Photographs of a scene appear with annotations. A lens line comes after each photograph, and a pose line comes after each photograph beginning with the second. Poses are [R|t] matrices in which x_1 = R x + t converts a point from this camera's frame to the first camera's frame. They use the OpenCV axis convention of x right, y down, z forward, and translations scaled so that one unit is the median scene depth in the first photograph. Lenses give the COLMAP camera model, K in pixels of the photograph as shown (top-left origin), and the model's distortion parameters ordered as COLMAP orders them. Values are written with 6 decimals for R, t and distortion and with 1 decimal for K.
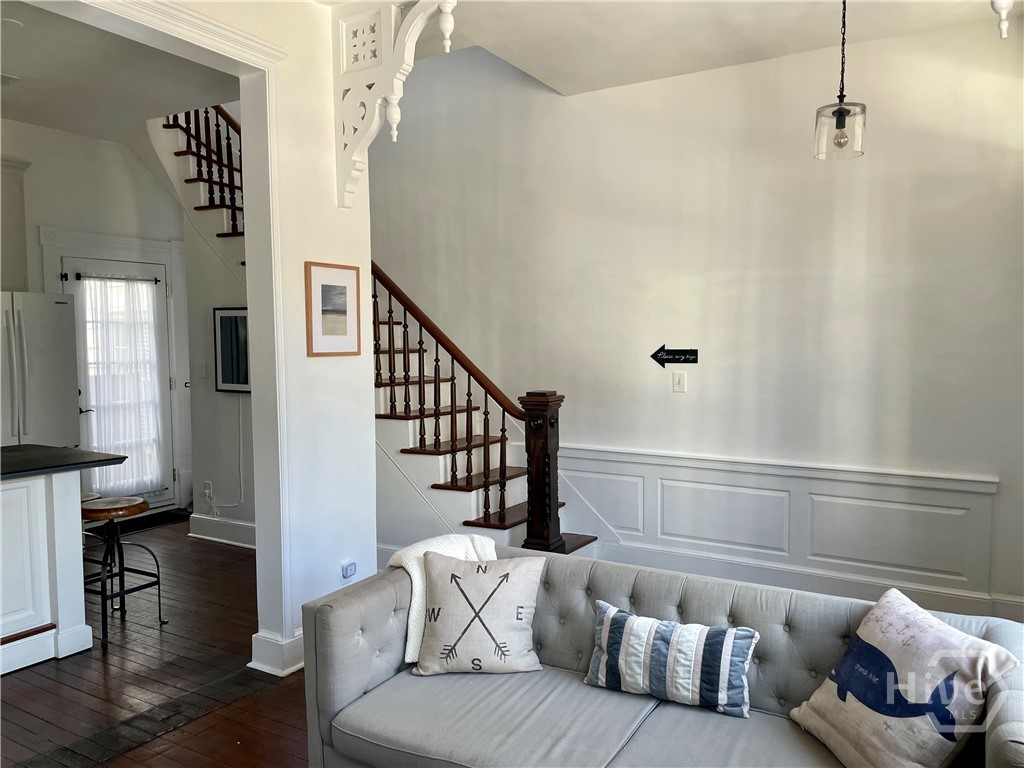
lens RADIAL K [[773.7, 0, 513.9], [0, 773.7, 383.4], [0, 0, 1]] dist [0.092146, -0.120950]
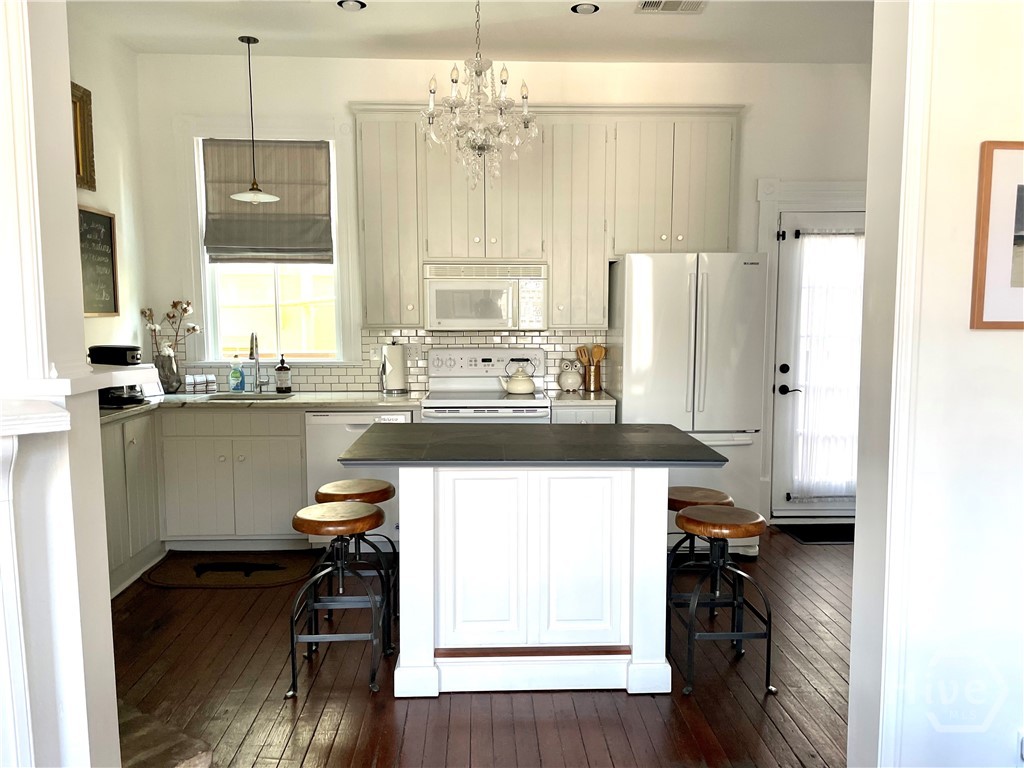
lens RADIAL K [[773.7, 0, 519.9], [0, 773.7, 388.7], [0, 0, 1]] dist [0.092146, -0.120950]
pose [[0.551841, 0.085617, -0.829542, 0.006721], [-0.054356, 0.996294, 0.066668, -0.013004], [0.832176, 0.008300, 0.554450, 0.454479]]
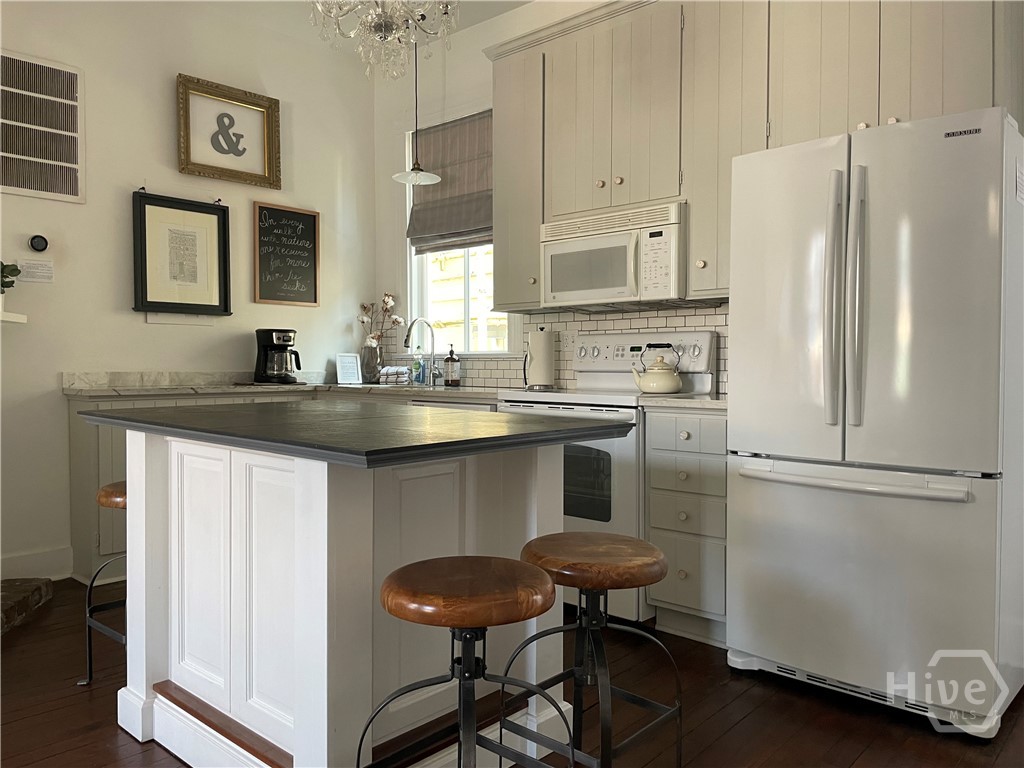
lens RADIAL K [[773.7, 0, 511.2], [0, 773.7, 379.7], [0, 0, 1]] dist [0.092146, -0.120950]
pose [[-0.190579, 0.028482, -0.981259, -0.144722], [-0.061174, 0.997292, 0.040829, 0.039175], [0.979764, 0.067808, -0.188320, 1.184066]]
